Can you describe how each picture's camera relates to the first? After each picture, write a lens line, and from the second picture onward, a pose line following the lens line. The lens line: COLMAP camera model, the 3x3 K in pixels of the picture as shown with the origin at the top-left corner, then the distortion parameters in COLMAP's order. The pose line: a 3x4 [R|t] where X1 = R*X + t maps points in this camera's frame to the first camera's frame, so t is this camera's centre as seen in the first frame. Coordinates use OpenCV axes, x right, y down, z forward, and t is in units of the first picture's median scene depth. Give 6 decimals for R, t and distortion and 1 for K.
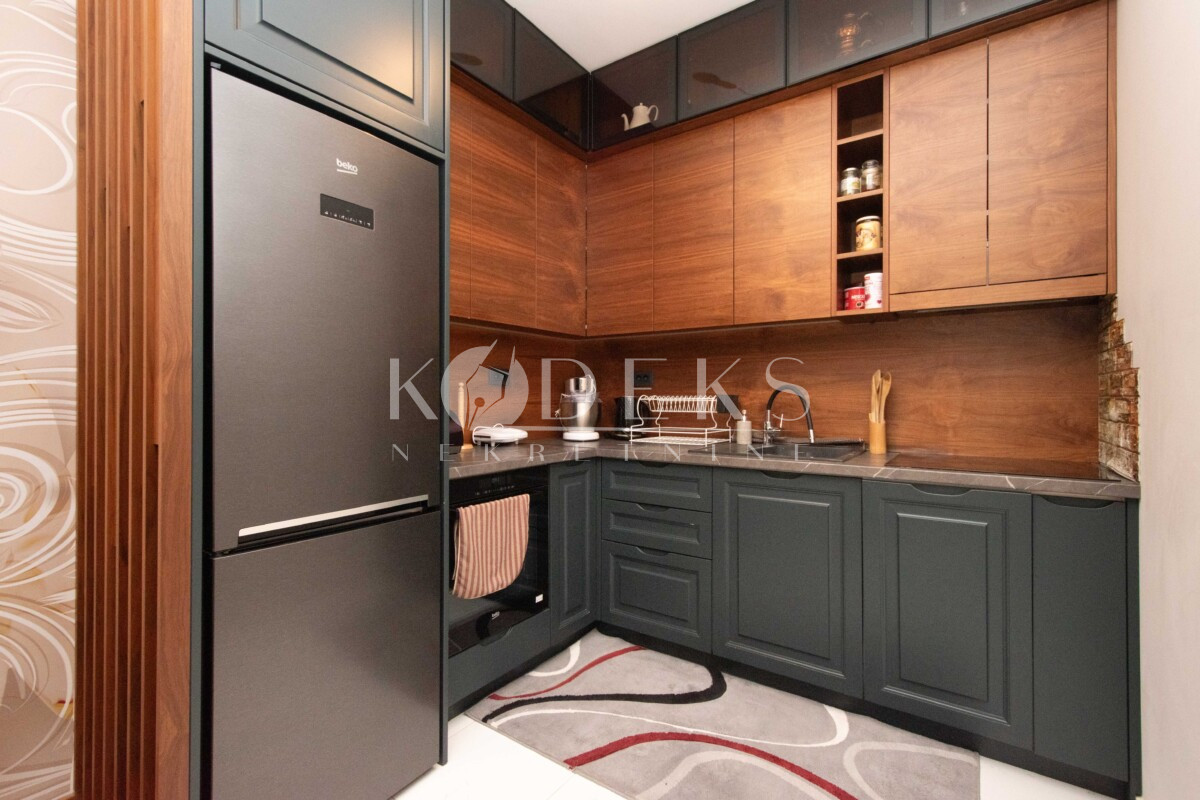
lens RADIAL K [[529.5, 0, 600.0], [0, 529.5, 400.0], [0, 0, 1]] dist [0.001130, 0.000038]
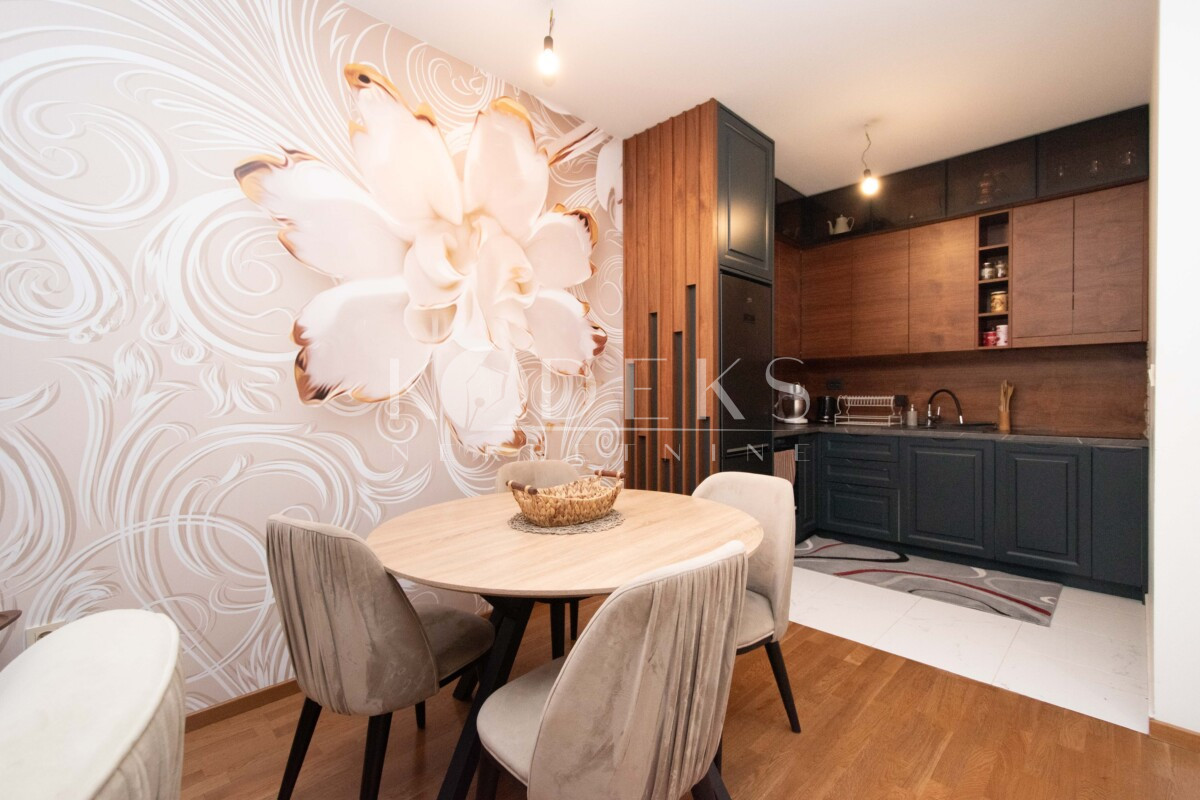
lens RADIAL K [[522.9, 0, 596.6], [0, 522.9, 402.3], [0, 0, 1]] dist [-0.002106, -0.000613]
pose [[0.983559, -0.001614, -0.180582, -0.466185], [0.003803, 0.999923, 0.011776, -0.011899], [0.180549, -0.012269, 0.983489, -0.895071]]
